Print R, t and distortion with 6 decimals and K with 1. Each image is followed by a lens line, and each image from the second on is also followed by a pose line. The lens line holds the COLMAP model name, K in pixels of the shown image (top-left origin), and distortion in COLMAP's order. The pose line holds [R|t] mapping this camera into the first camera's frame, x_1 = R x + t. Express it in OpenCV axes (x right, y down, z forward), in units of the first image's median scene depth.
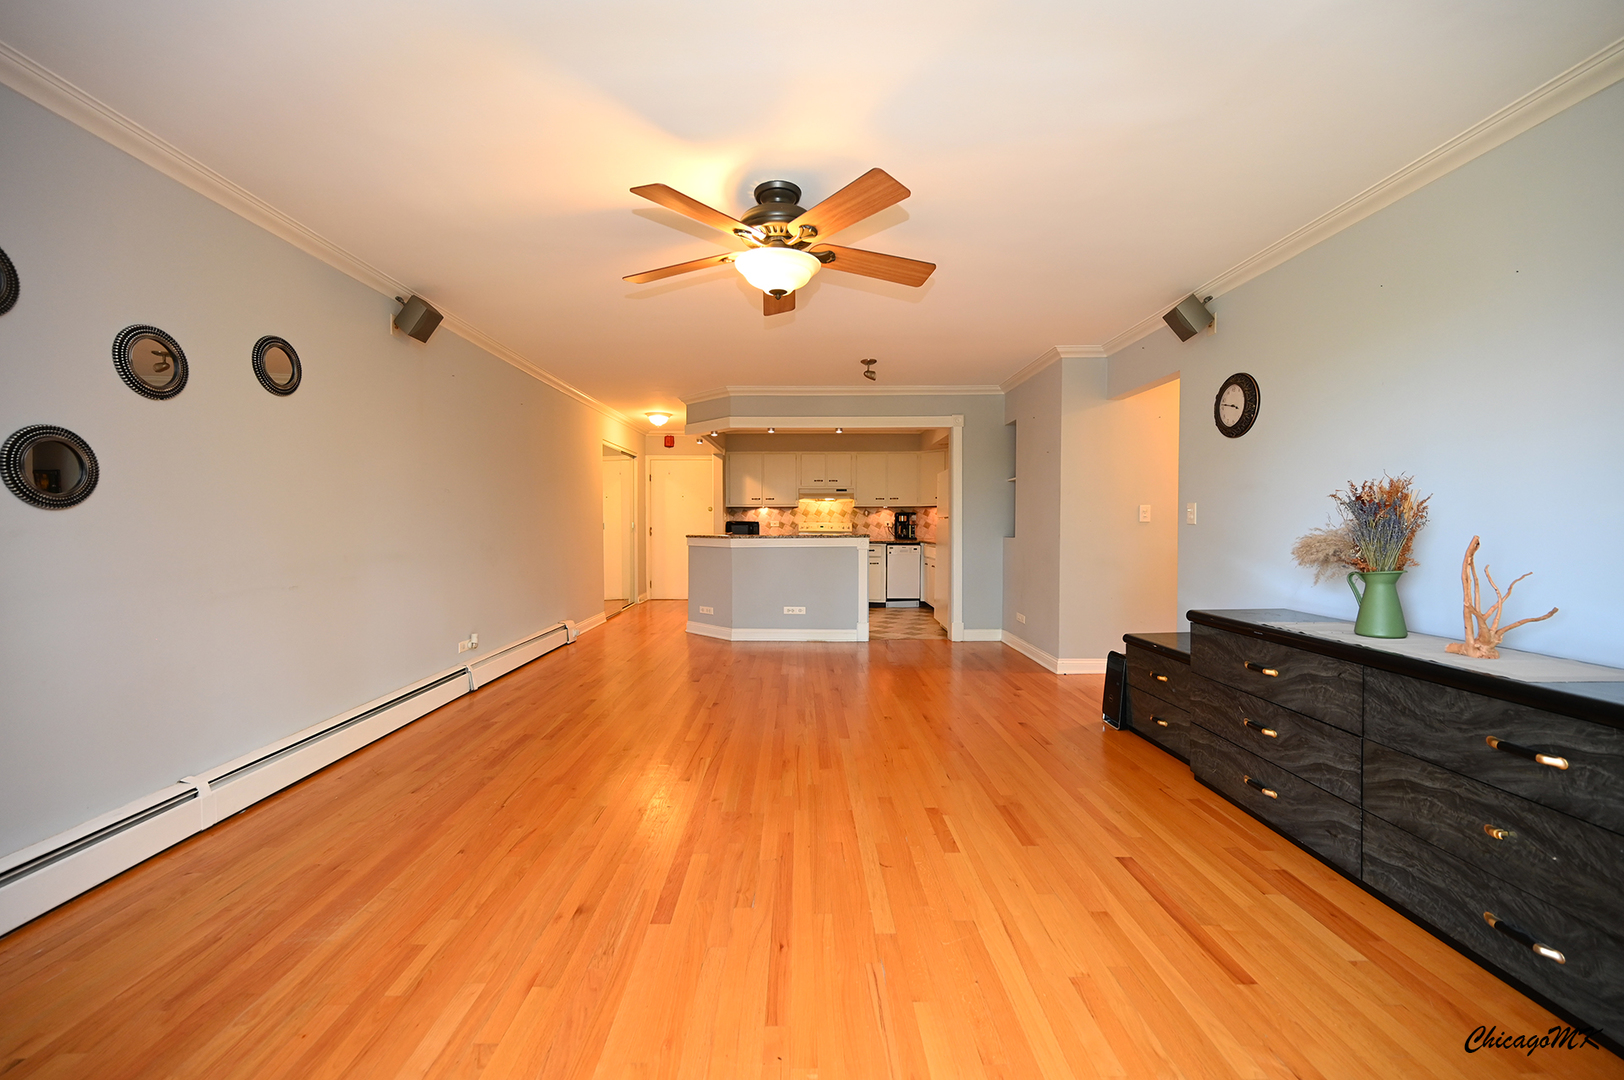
lens RADIAL K [[638.3, 0, 804.8], [0, 638.3, 537.7], [0, 0, 1]] dist [-0.000514, 0.000002]
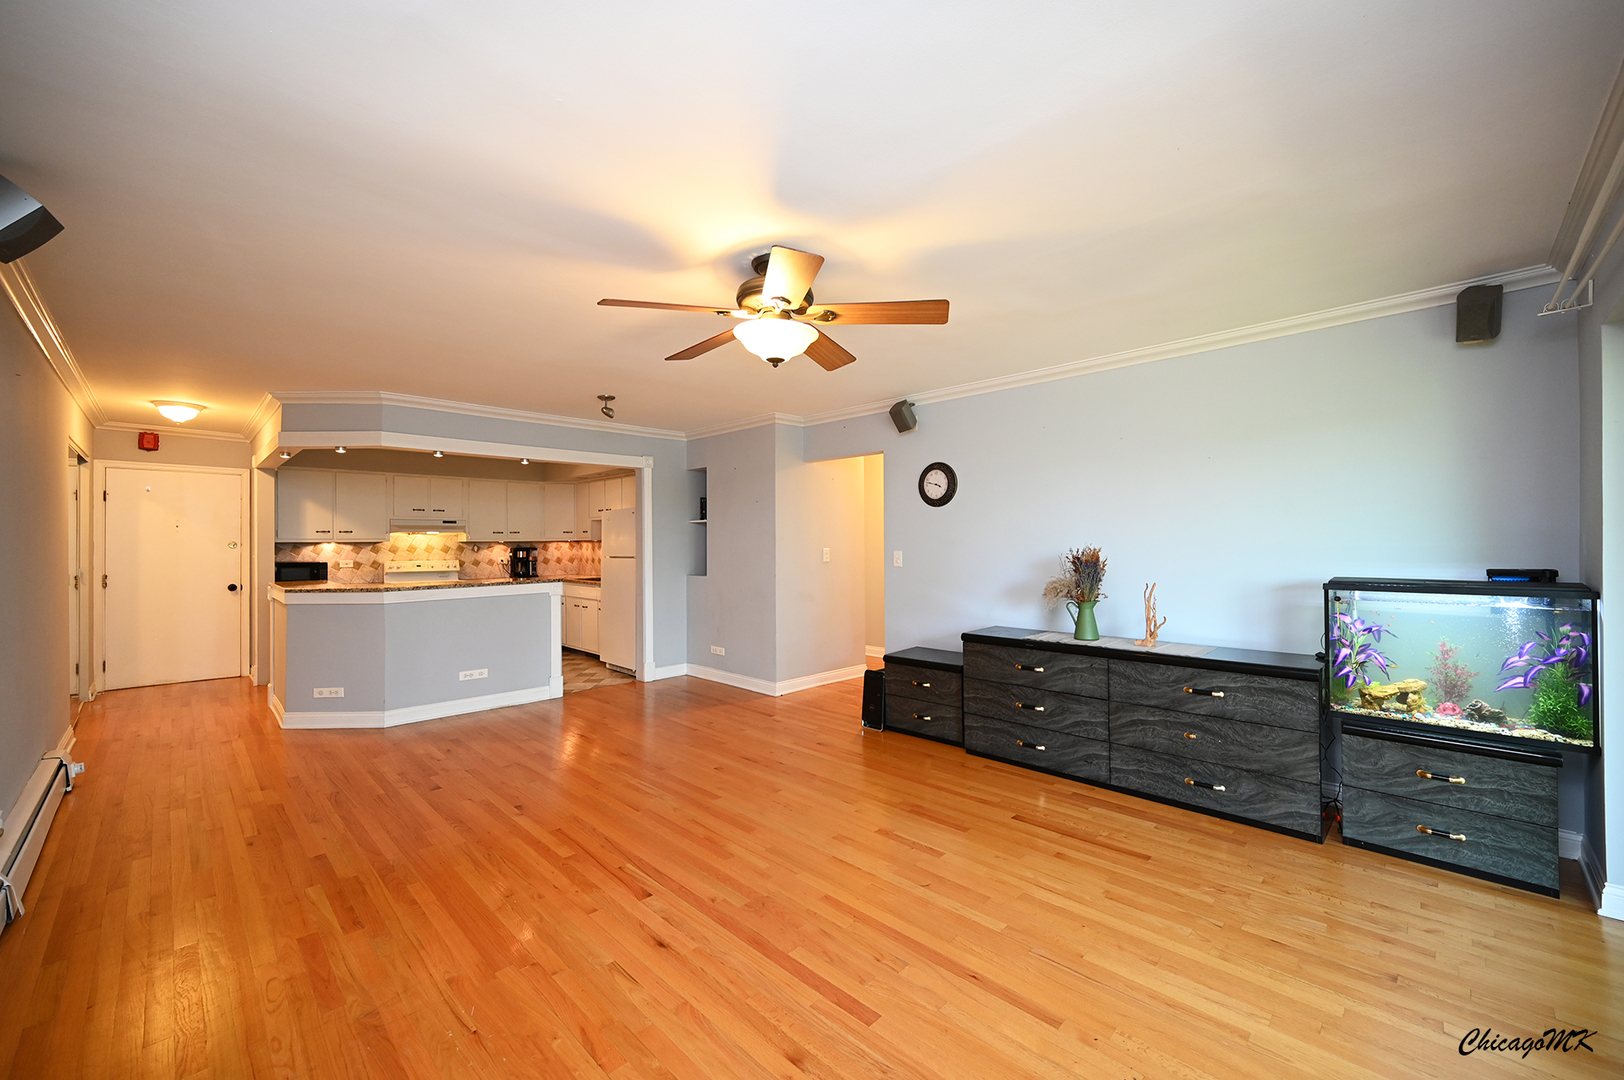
lens RADIAL K [[638.3, 0, 808.6], [0, 638.3, 541.1], [0, 0, 1]] dist [-0.000514, 0.000002]
pose [[0.709737, -0.002813, 0.704461, -0.351794], [0.023370, 0.999536, -0.019554, -0.039227], [-0.704079, 0.030342, 0.709473, 0.129074]]
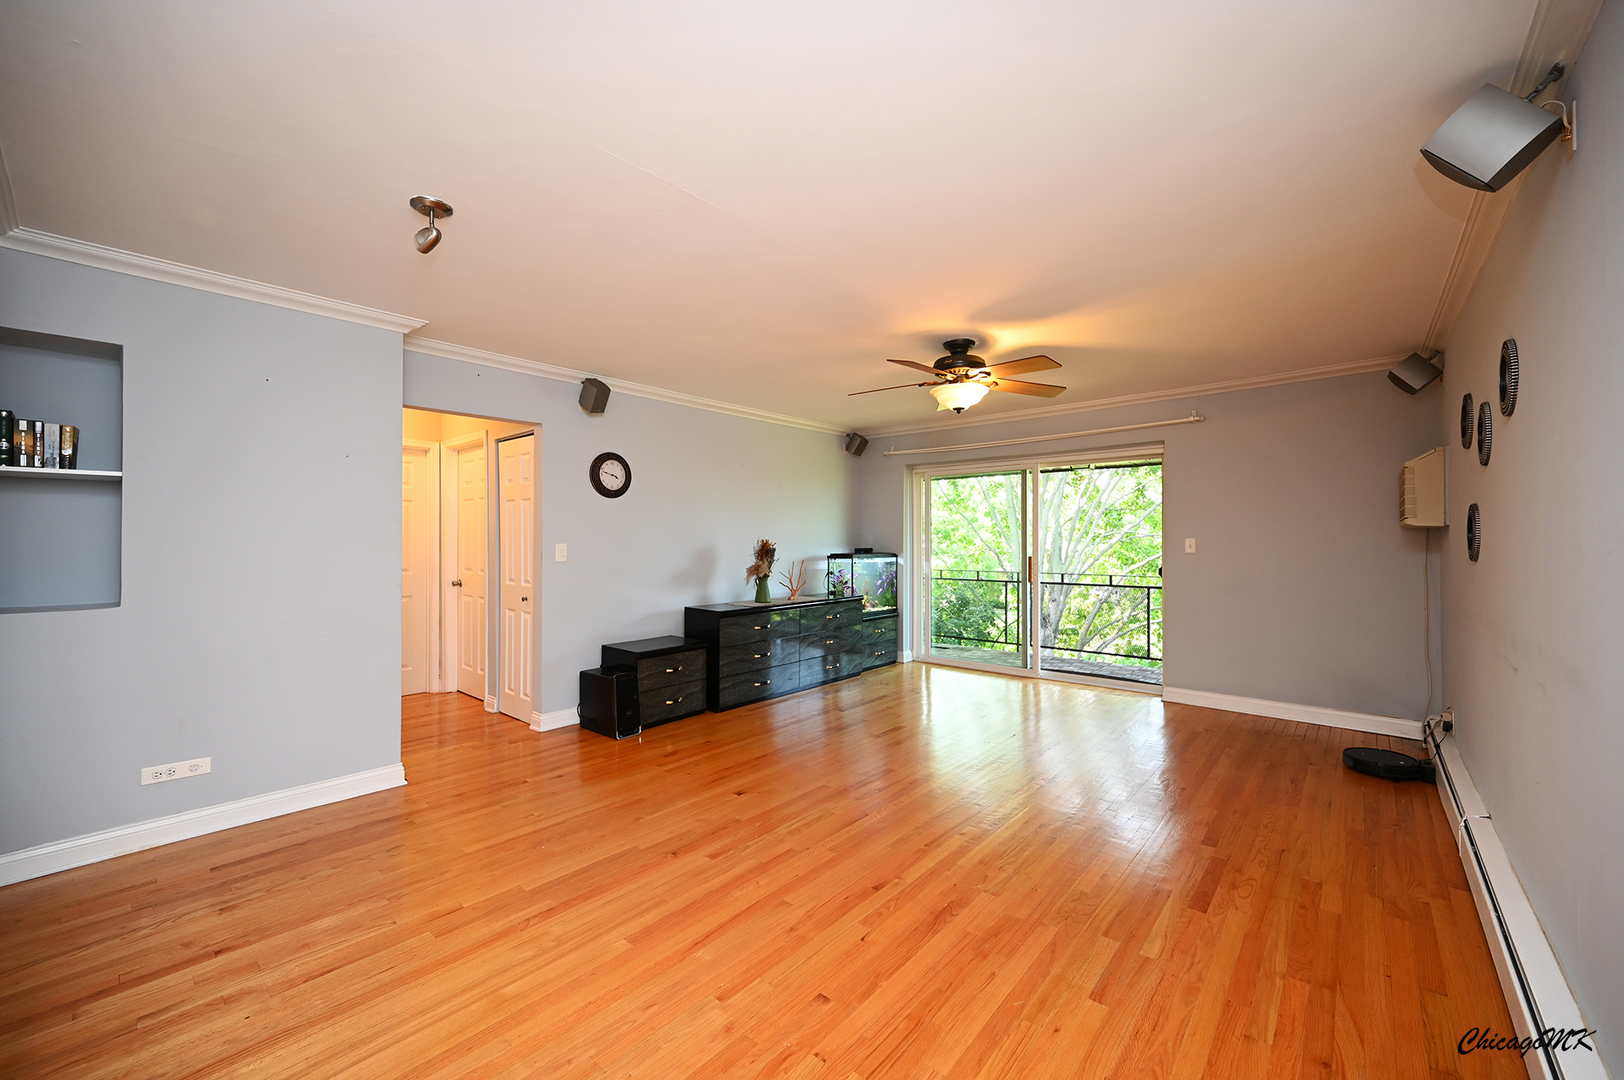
lens RADIAL K [[638.3, 0, 814.0], [0, 638.3, 543.1], [0, 0, 1]] dist [-0.000514, 0.000002]
pose [[-0.750924, -0.002608, 0.660383, -0.380773], [0.016321, 0.999613, 0.022506, -0.055096], [-0.660187, 0.027679, -0.750591, 1.161831]]
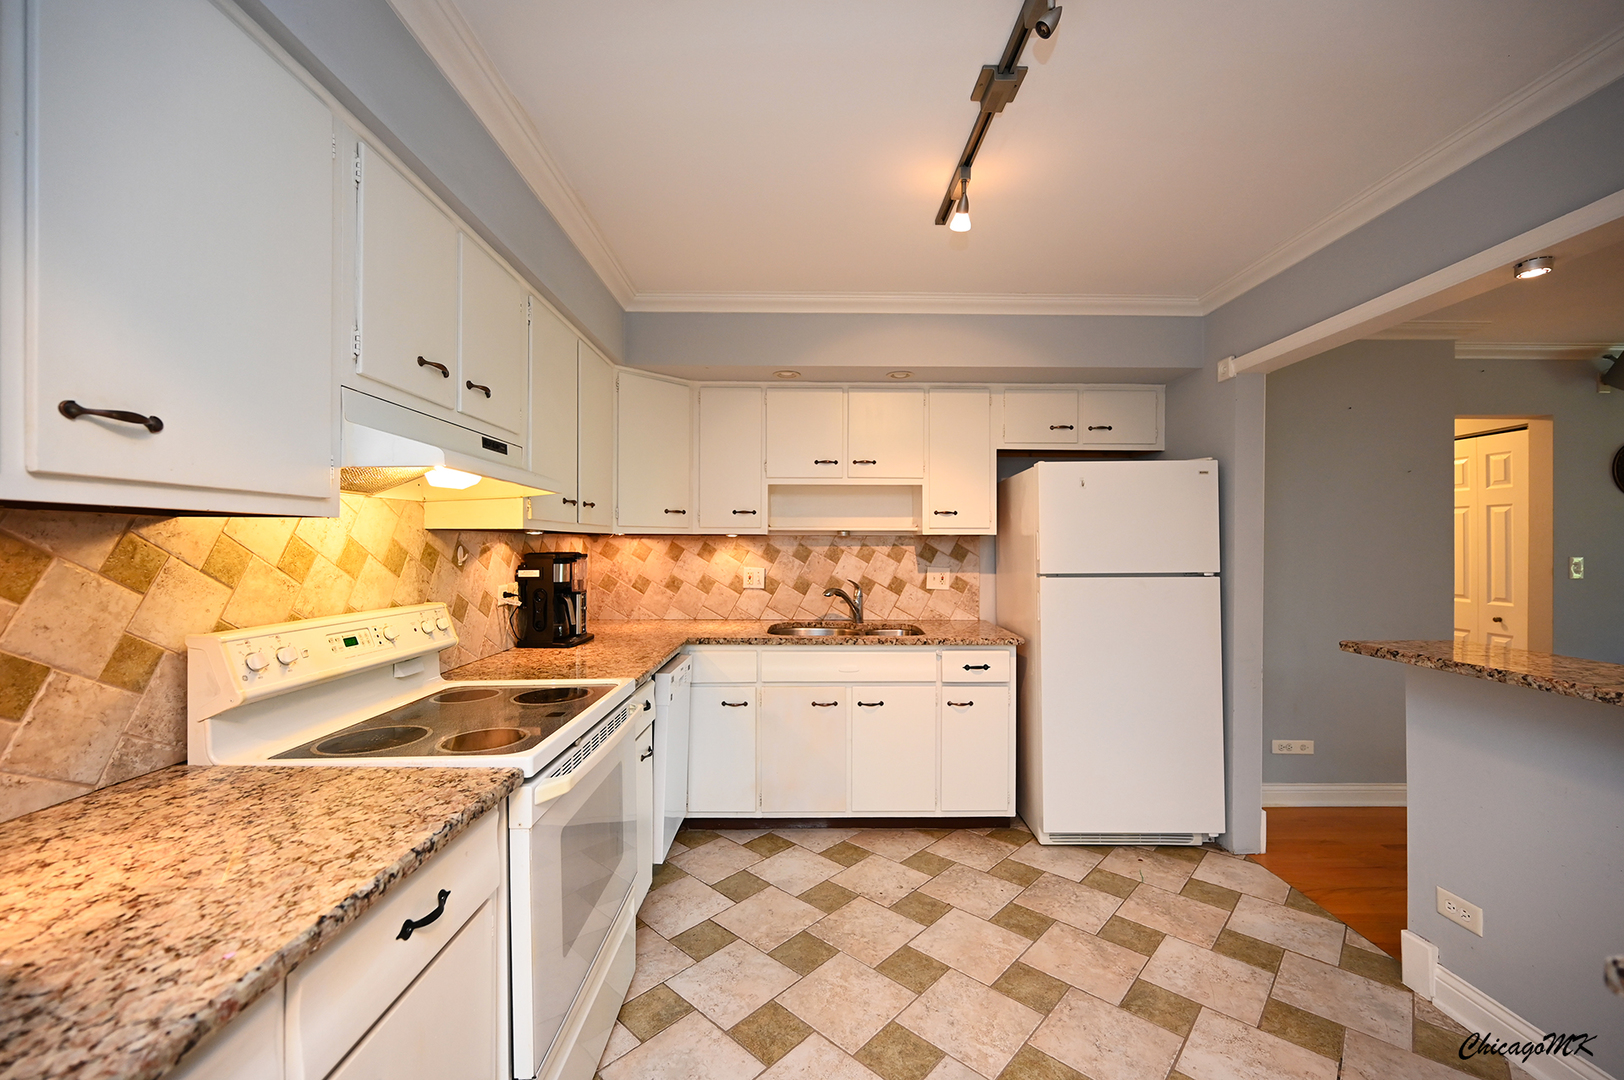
lens RADIAL K [[638.3, 0, 815.0], [0, 638.3, 545.1], [0, 0, 1]] dist [-0.000514, 0.000002]
pose [[-0.011394, 0.001380, 0.999934, -0.256931], [0.023141, 0.999732, -0.001116, -0.072077], [-0.999667, 0.023126, -0.011423, 1.596613]]
